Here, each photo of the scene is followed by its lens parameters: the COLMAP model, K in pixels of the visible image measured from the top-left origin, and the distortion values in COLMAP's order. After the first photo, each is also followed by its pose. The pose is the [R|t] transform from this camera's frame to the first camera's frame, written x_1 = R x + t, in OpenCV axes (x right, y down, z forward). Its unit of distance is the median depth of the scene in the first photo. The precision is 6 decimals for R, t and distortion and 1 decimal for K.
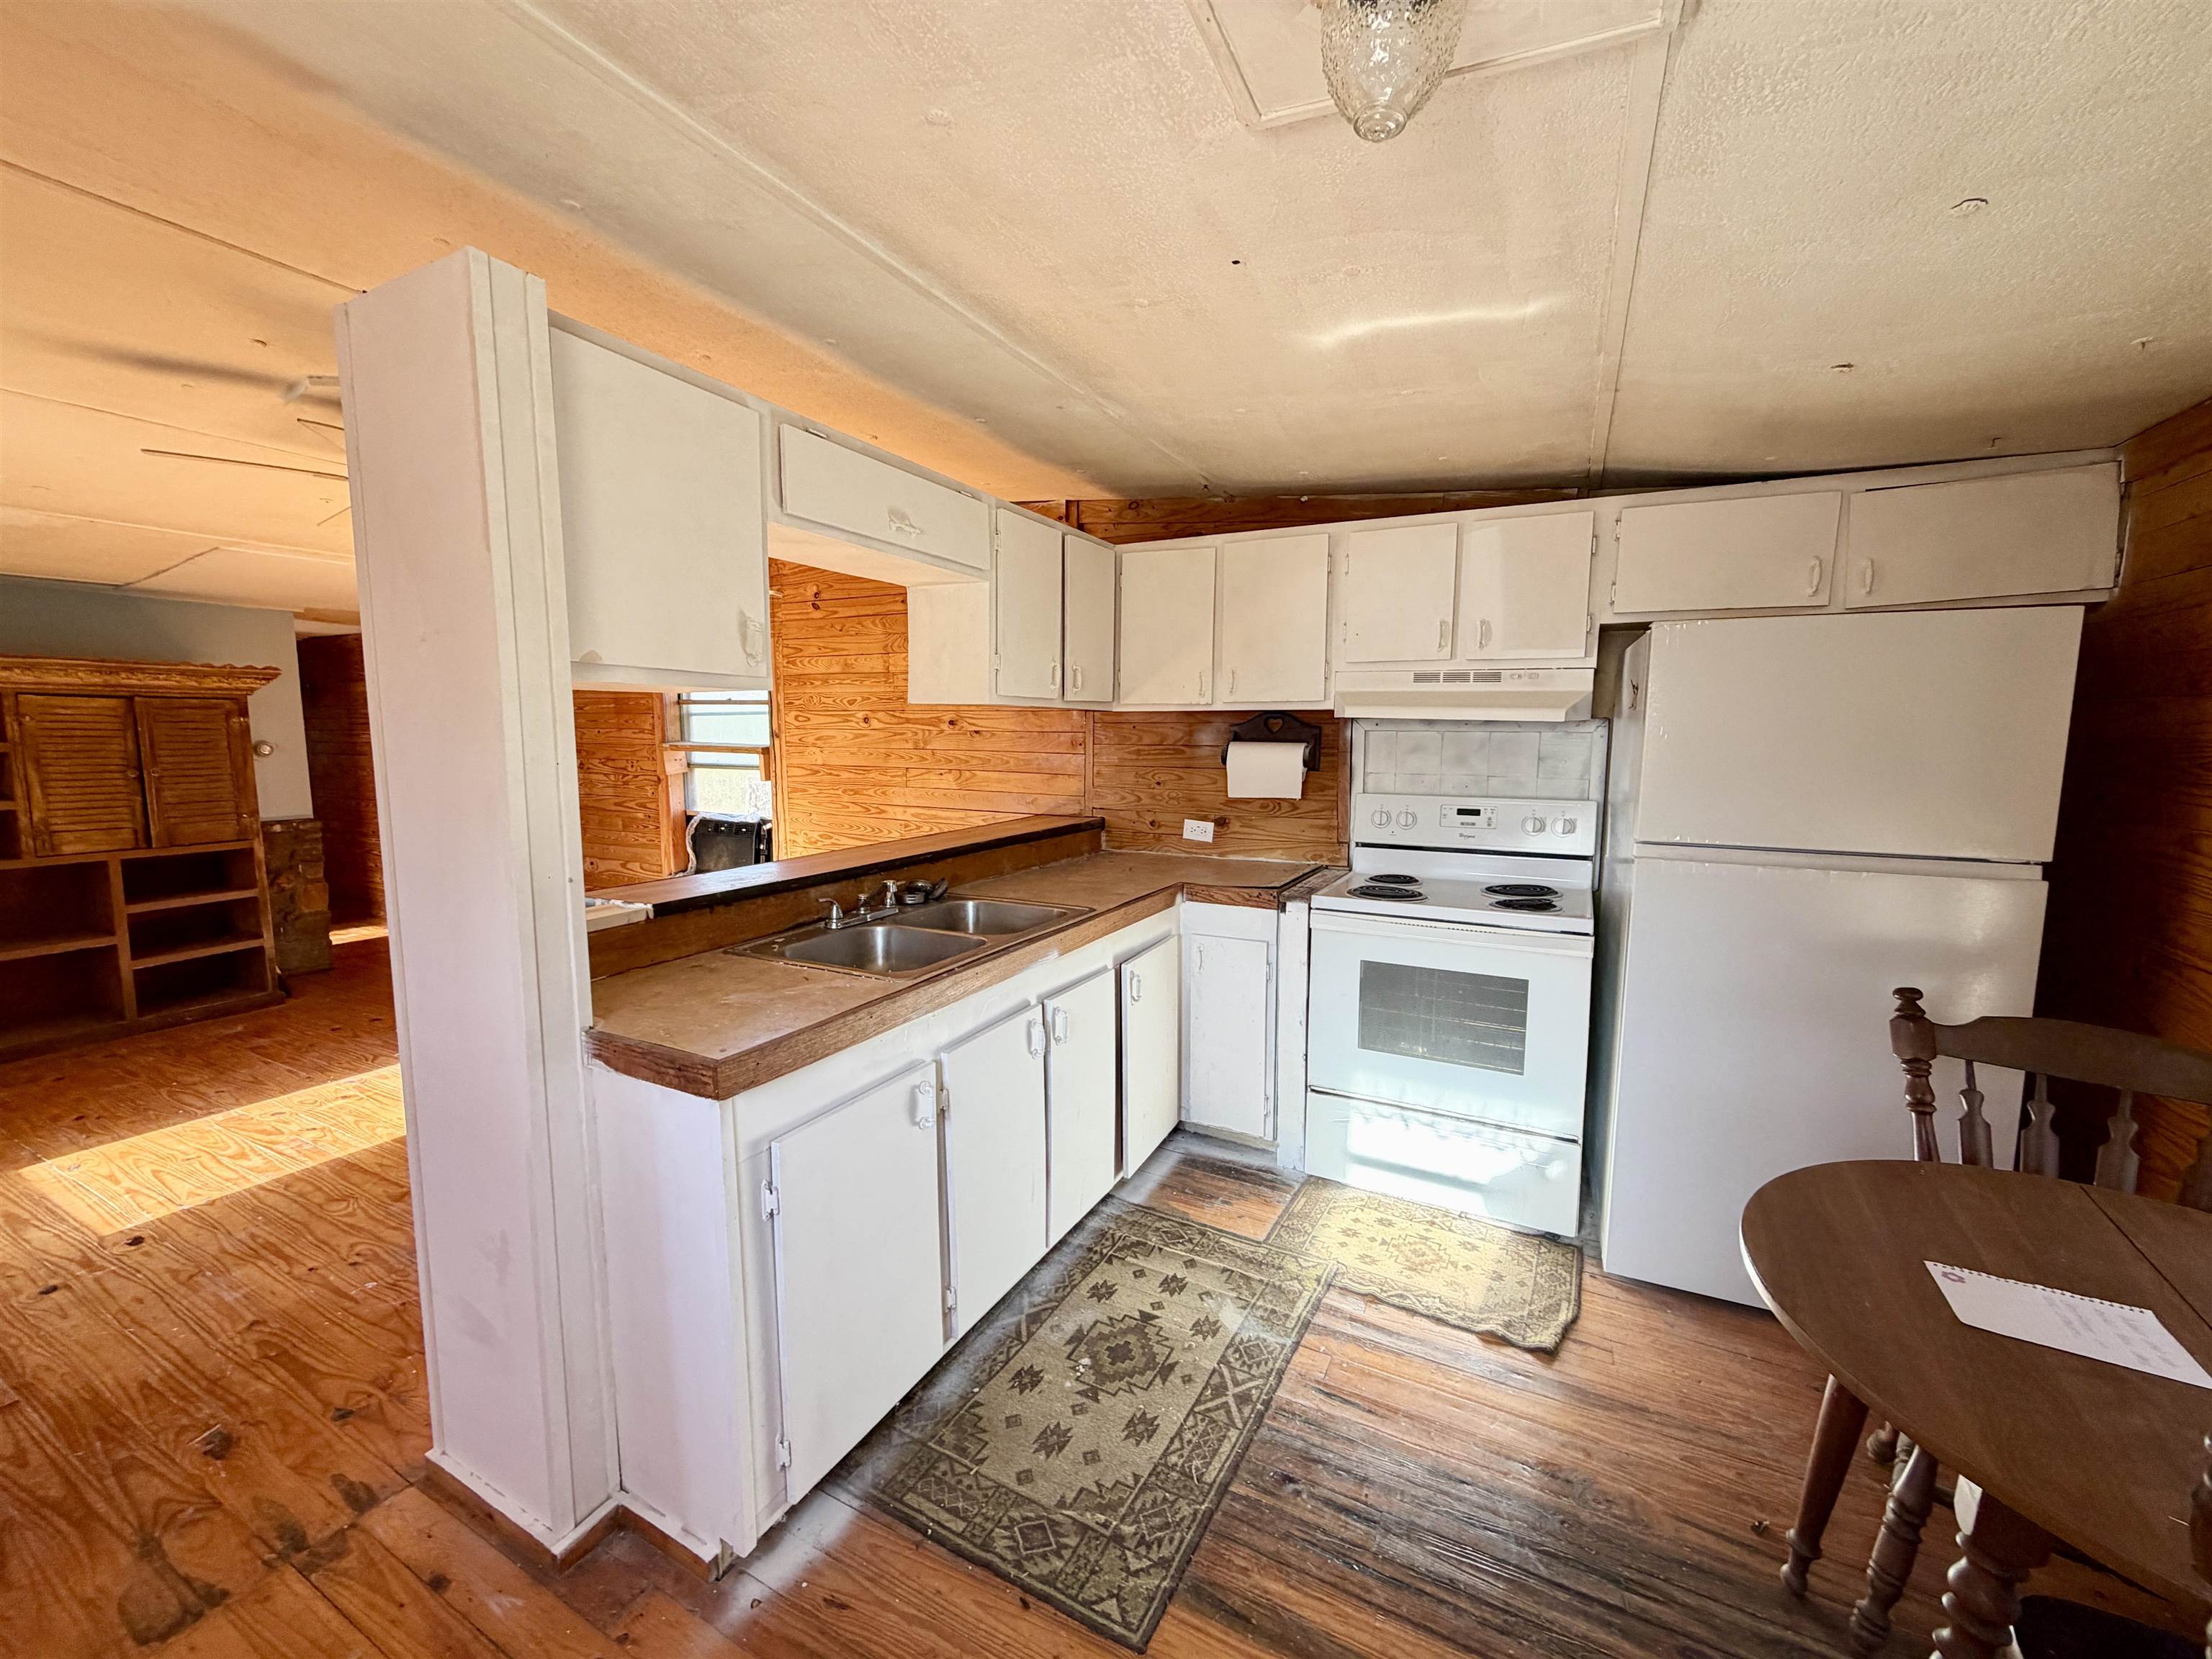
lens RADIAL K [[880.2, 0, 1099.9], [0, 880.2, 826.0], [0, 0, 1]] dist [-0.000043, 0.000101]
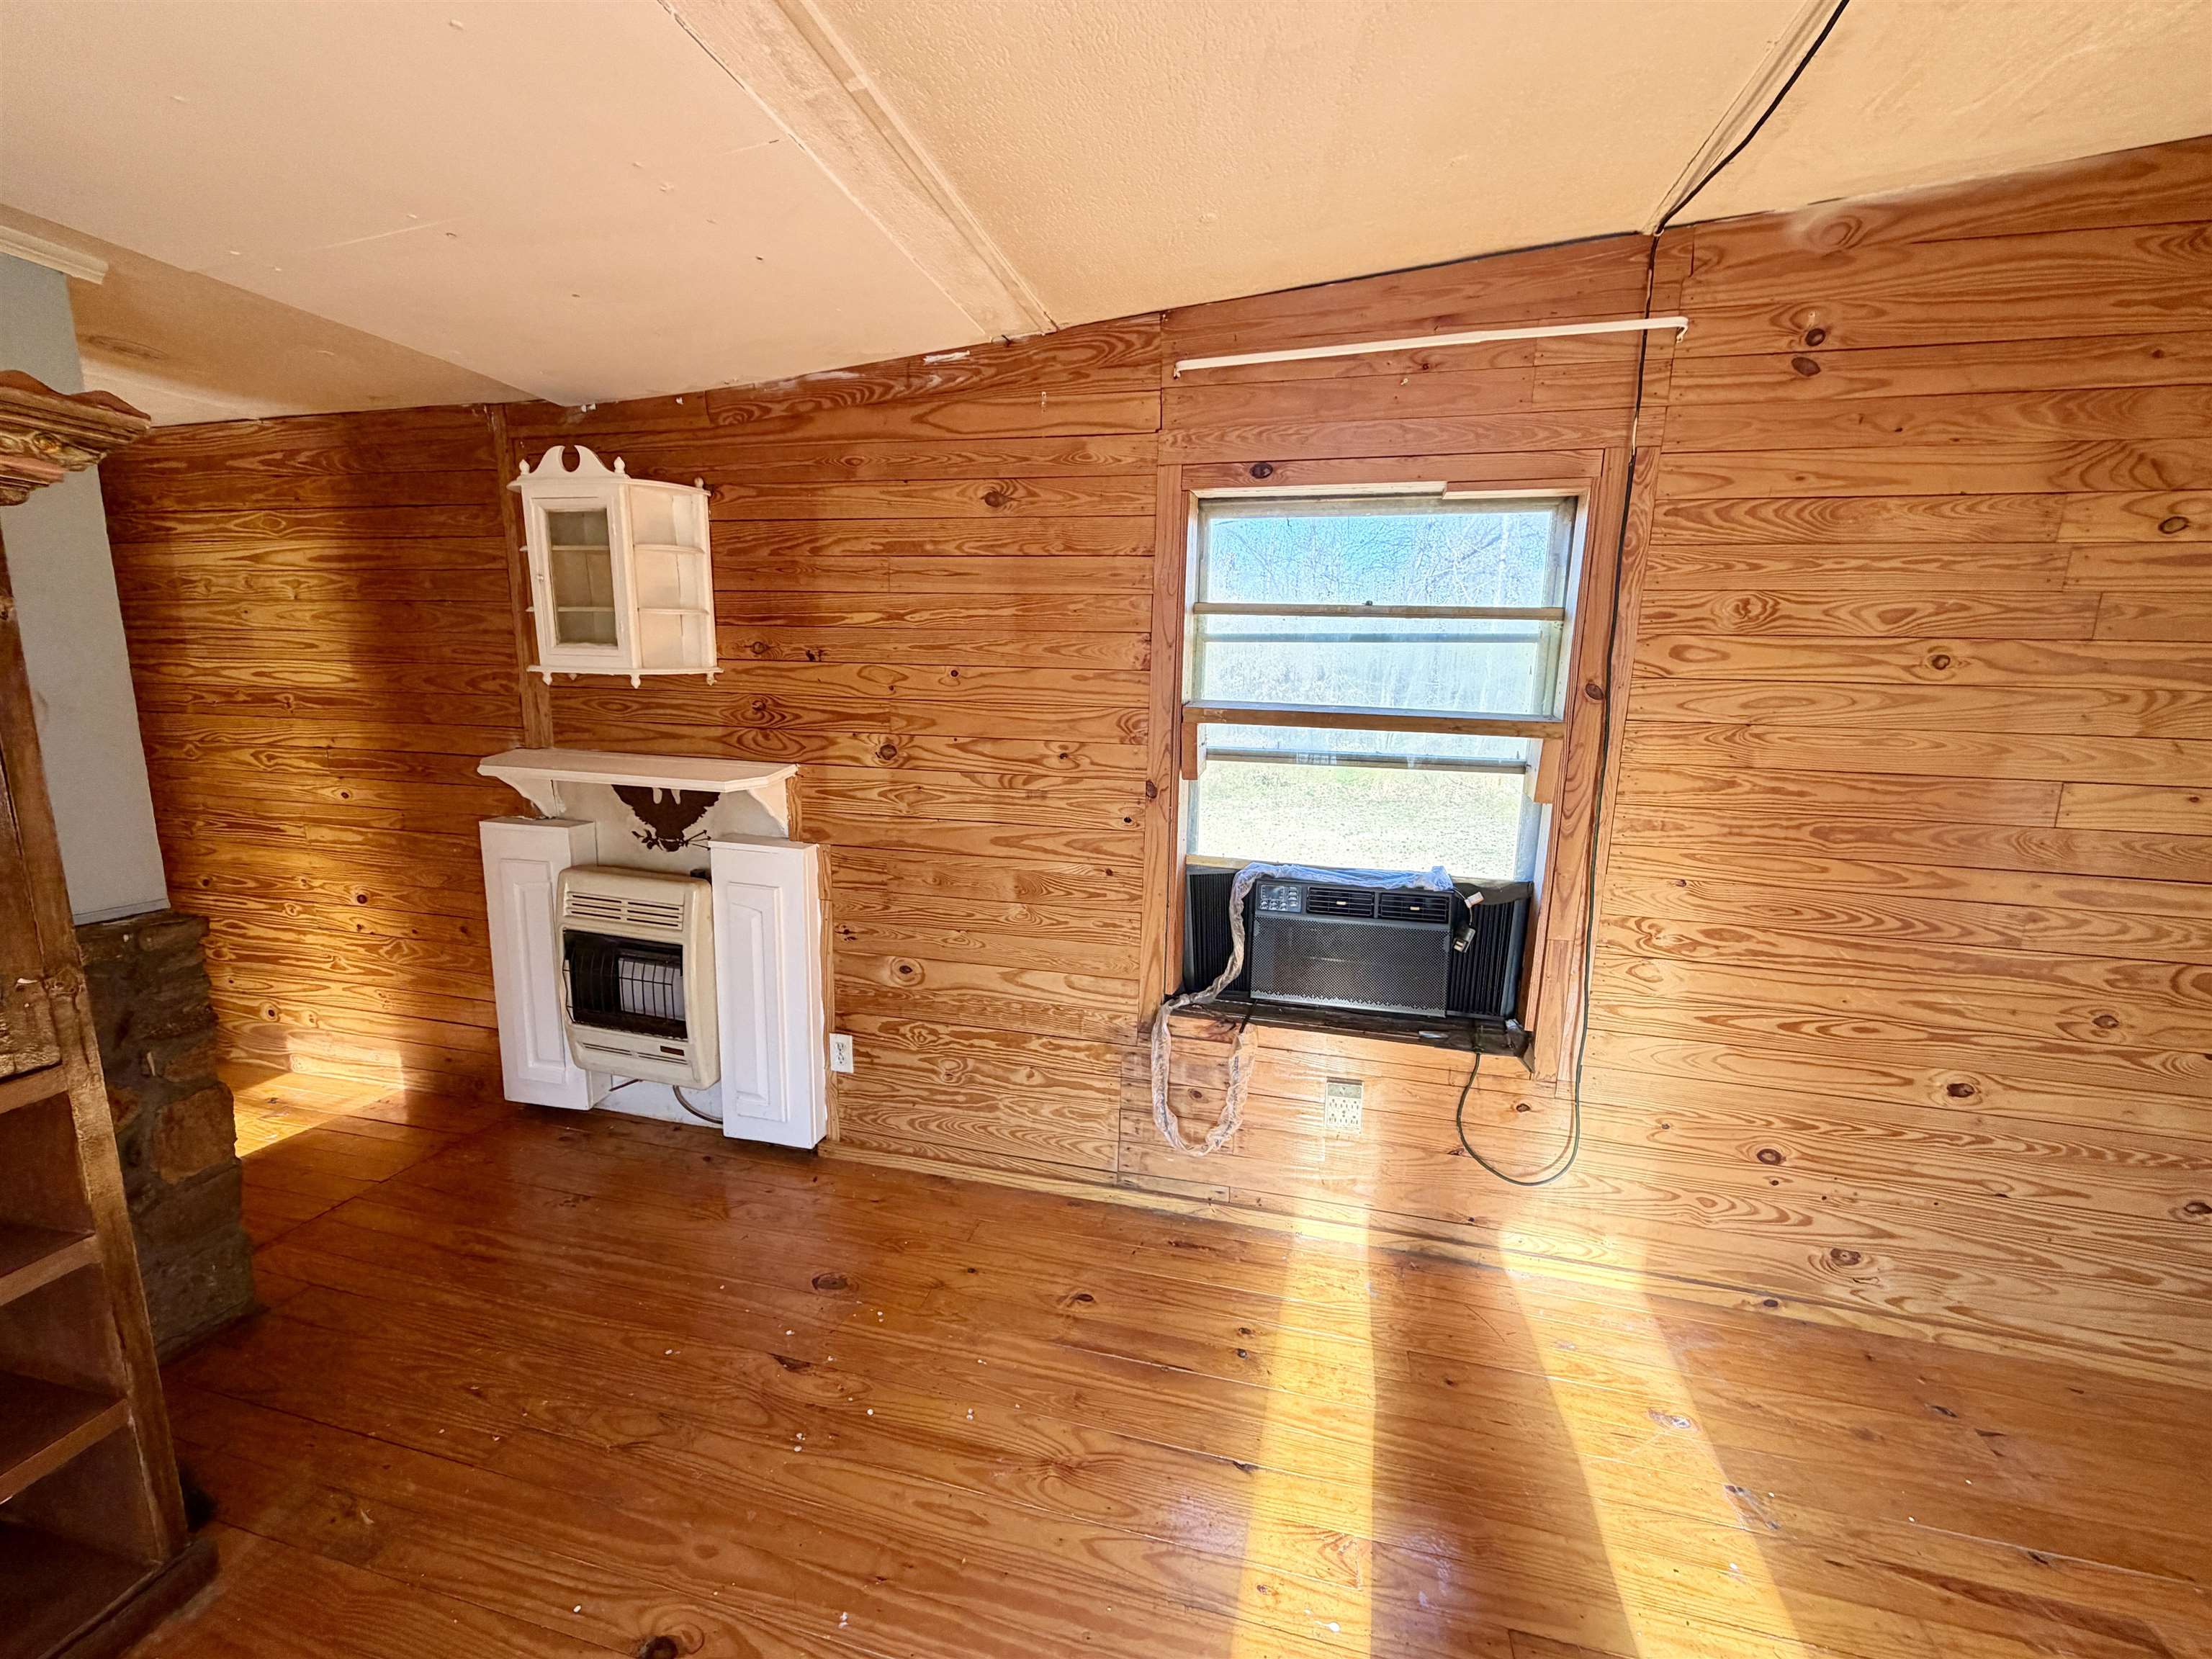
lens RADIAL K [[880.2, 0, 1099.9], [0, 880.2, 826.0], [0, 0, 1]] dist [-0.000043, 0.000101]
pose [[0.972315, -0.020875, 0.232738, -1.138914], [0.006652, 0.998071, 0.061730, -0.111547], [-0.233578, -0.058473, 0.970578, 1.067730]]
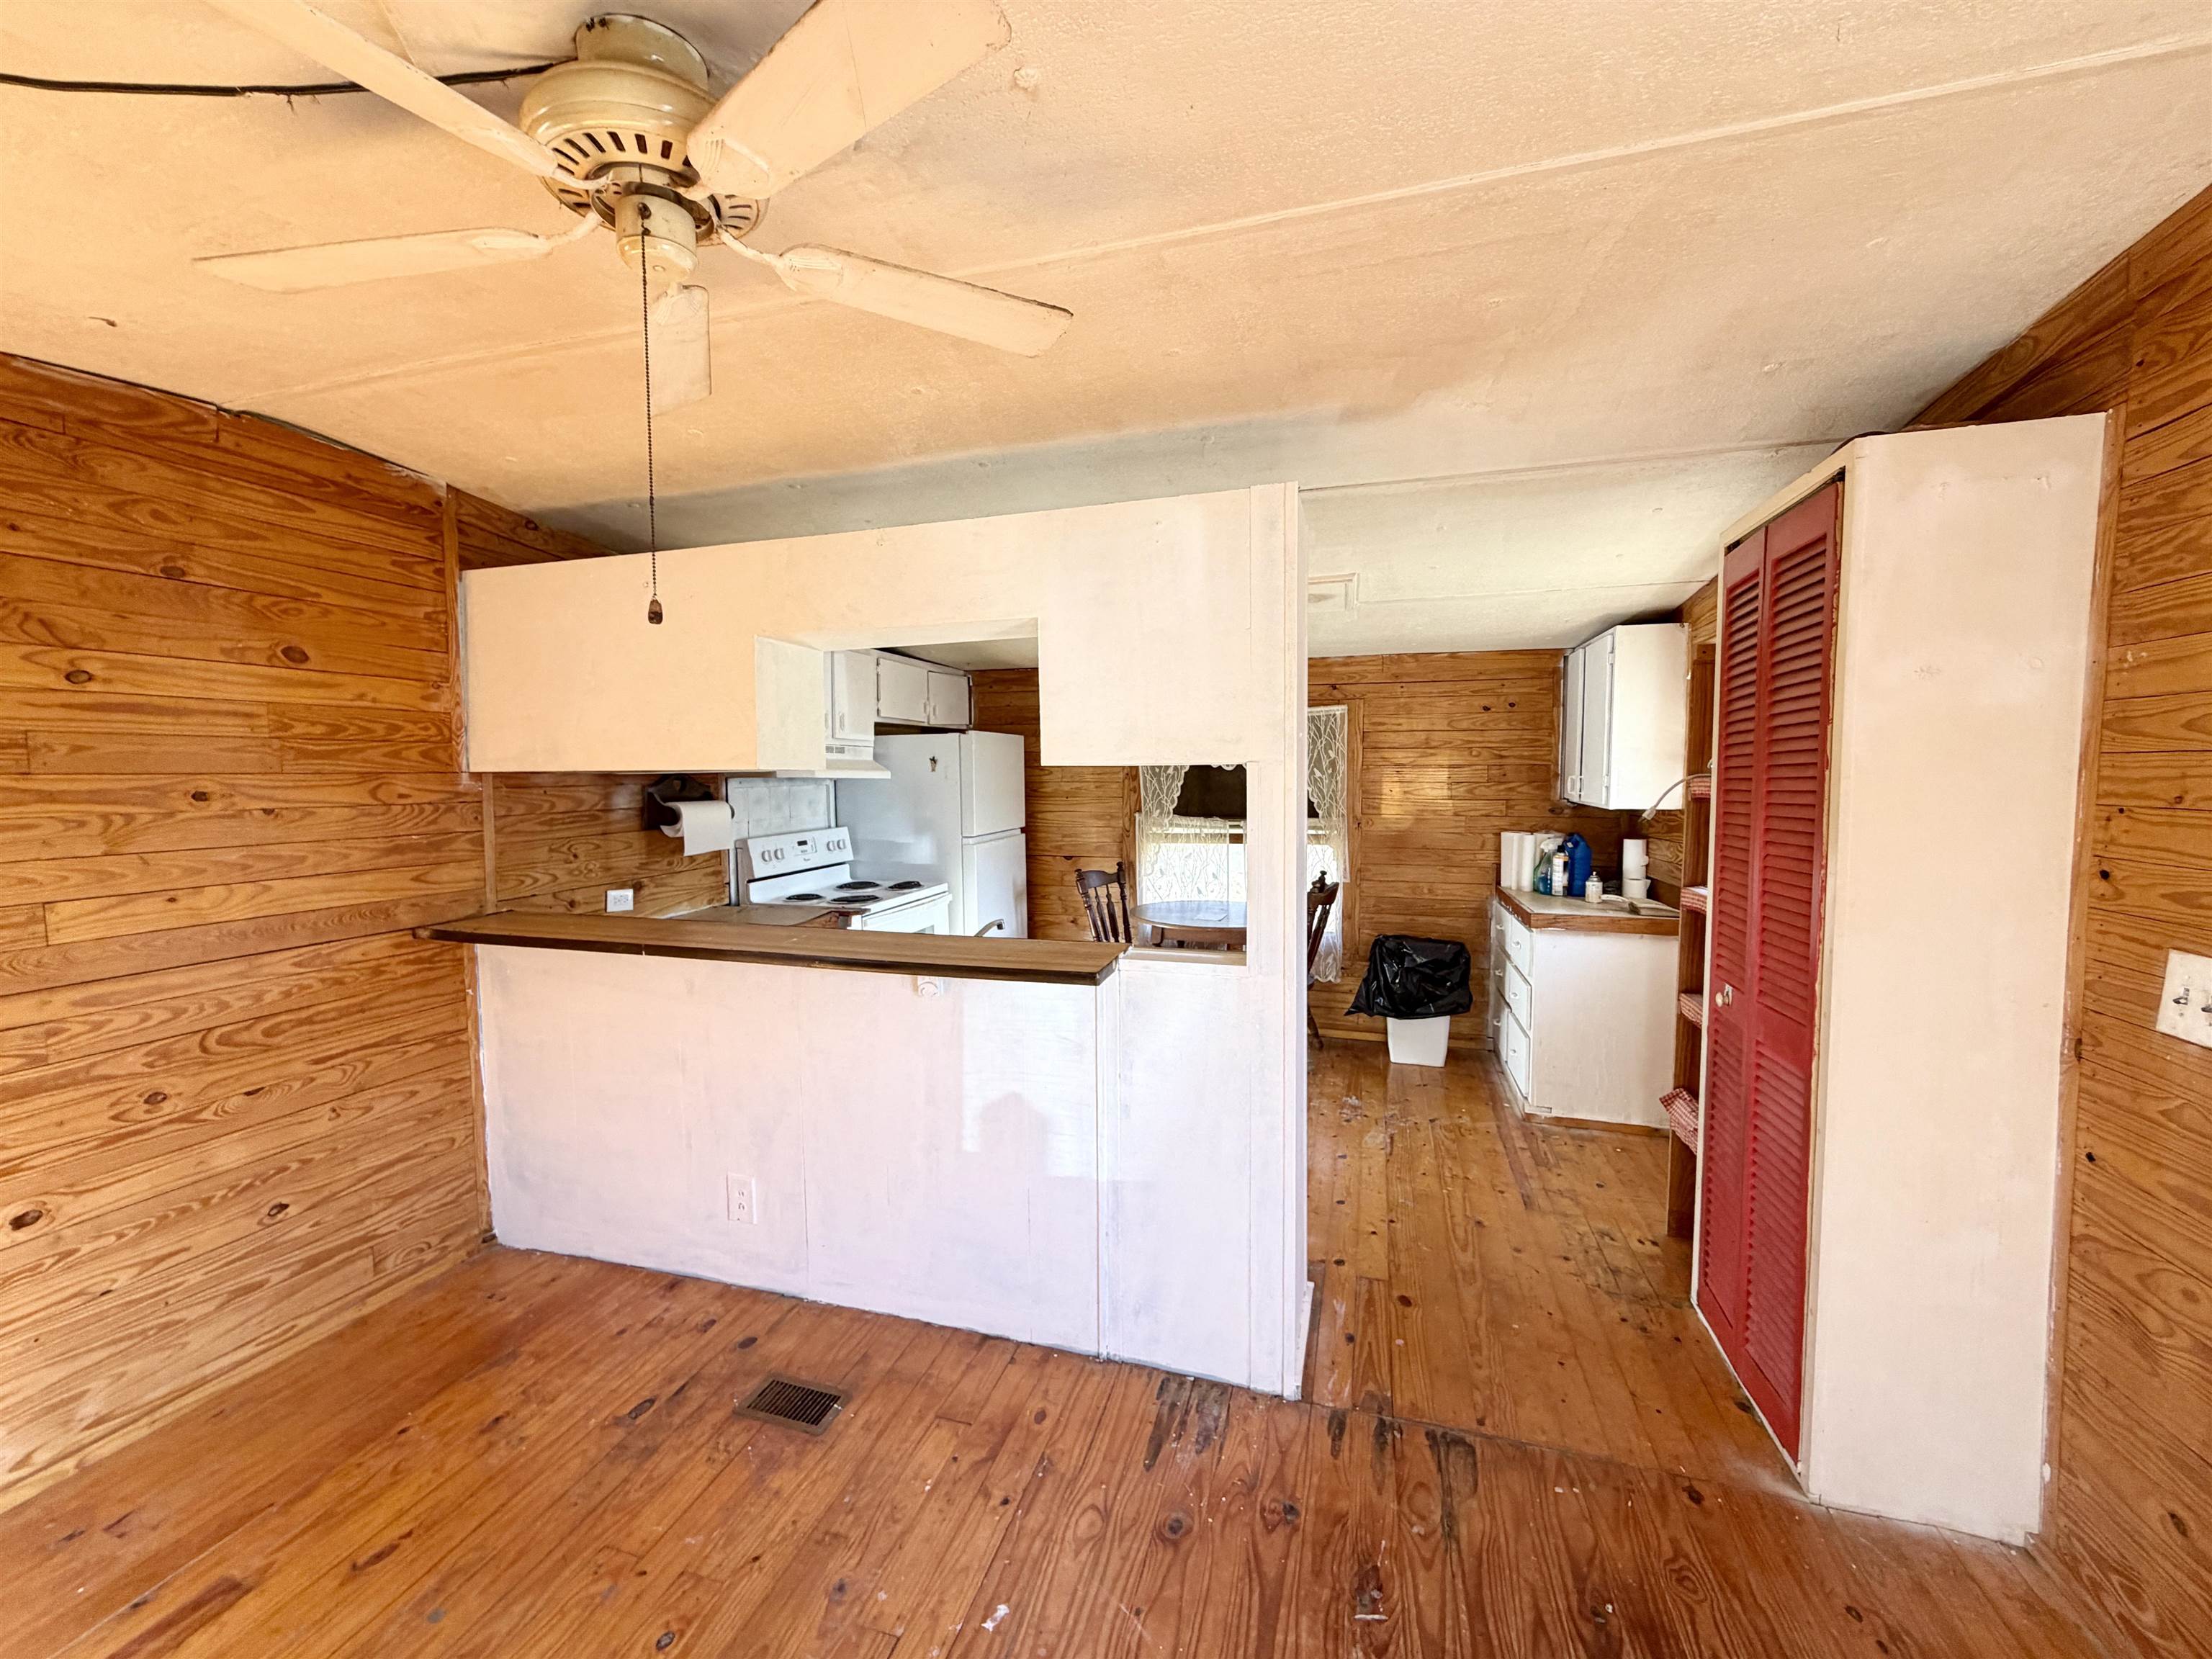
lens RADIAL K [[880.2, 0, 1099.9], [0, 880.2, 826.0], [0, 0, 1]] dist [-0.000043, 0.000101]
pose [[-0.183976, -0.068740, 0.980524, -1.131820], [0.117031, 0.988924, 0.091288, -0.124900], [-0.975939, 0.131546, -0.173893, 0.839128]]
